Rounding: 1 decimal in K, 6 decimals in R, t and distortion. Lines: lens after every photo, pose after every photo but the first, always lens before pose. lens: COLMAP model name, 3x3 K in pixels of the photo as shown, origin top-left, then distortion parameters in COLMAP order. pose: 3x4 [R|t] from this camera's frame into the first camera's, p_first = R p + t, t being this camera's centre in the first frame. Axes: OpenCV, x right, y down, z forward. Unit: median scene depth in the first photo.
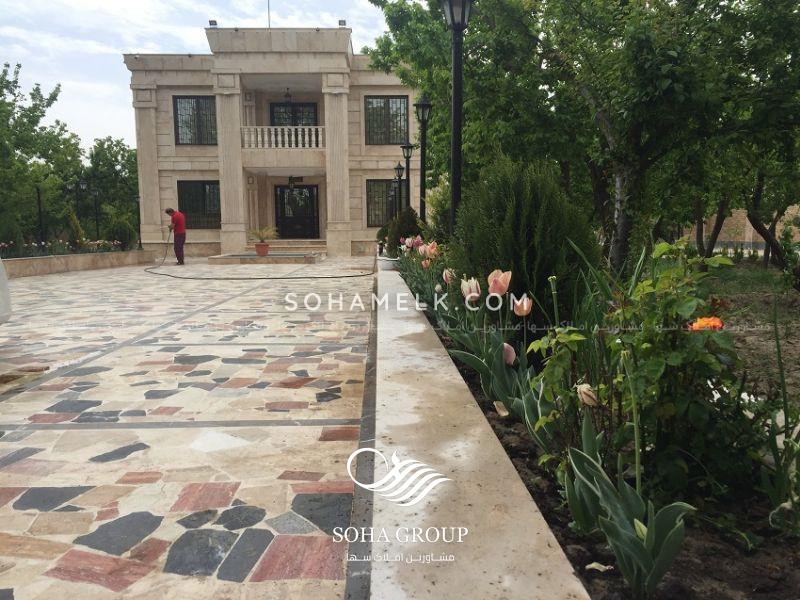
lens RADIAL K [[675.6, 0, 400.5], [0, 675.6, 299.1], [0, 0, 1]] dist [0.070280, -0.006046]
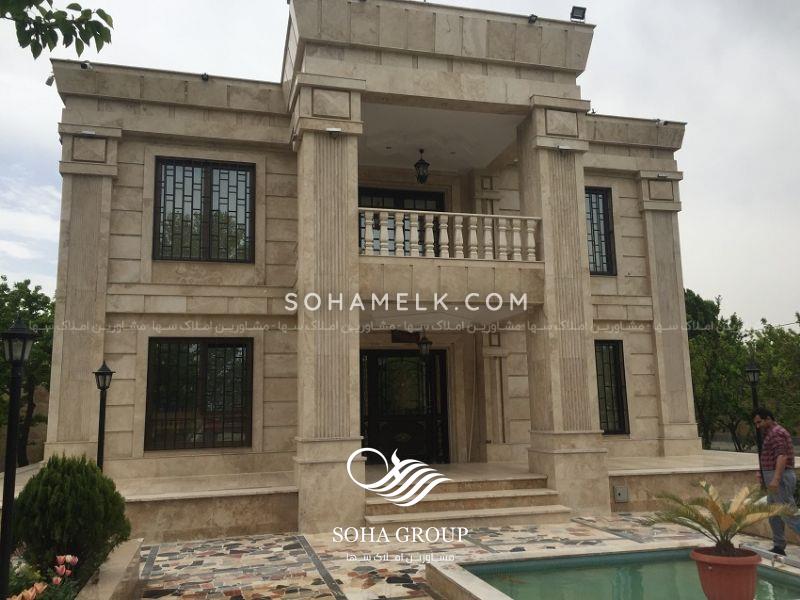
lens RADIAL K [[675.6, 0, 398.5], [0, 675.6, 301.0], [0, 0, 1]] dist [0.070280, -0.006046]
pose [[0.973497, 0.025164, 0.227310, -0.299222], [0.035030, 0.965792, -0.256942, -0.087152], [-0.226000, 0.258095, 0.939314, 0.605461]]
